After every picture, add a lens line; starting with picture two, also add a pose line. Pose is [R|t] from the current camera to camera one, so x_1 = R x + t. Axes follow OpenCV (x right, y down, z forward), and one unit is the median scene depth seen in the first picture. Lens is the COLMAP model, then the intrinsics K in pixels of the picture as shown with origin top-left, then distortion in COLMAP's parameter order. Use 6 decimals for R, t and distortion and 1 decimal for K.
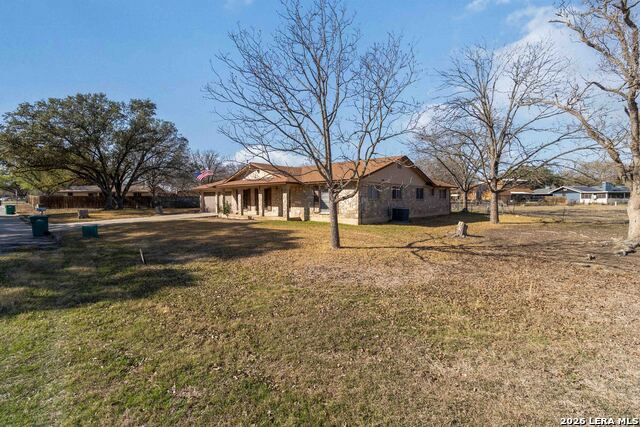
lens RADIAL K [[300.8, 0, 324.7], [0, 300.8, 201.3], [0, 0, 1]] dist [0.001004, 0.000352]
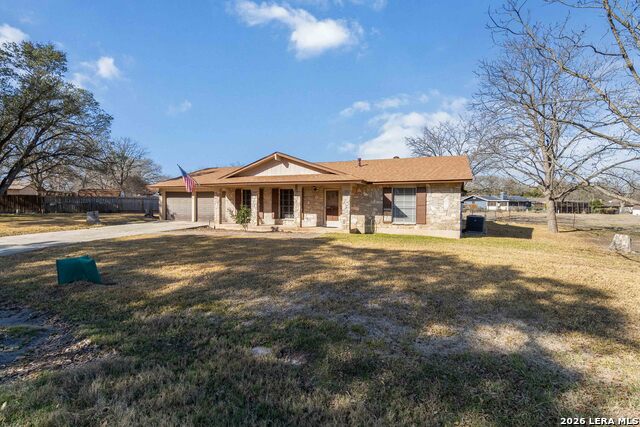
lens RADIAL K [[300.8, 0, 324.7], [0, 300.8, 201.3], [0, 0, 1]] dist [0.001004, 0.000352]
pose [[0.947804, 0.016388, 0.318431, -0.344958], [-0.011798, 0.999797, -0.016336, -0.000912], [-0.318634, 0.011726, 0.947805, 0.268461]]
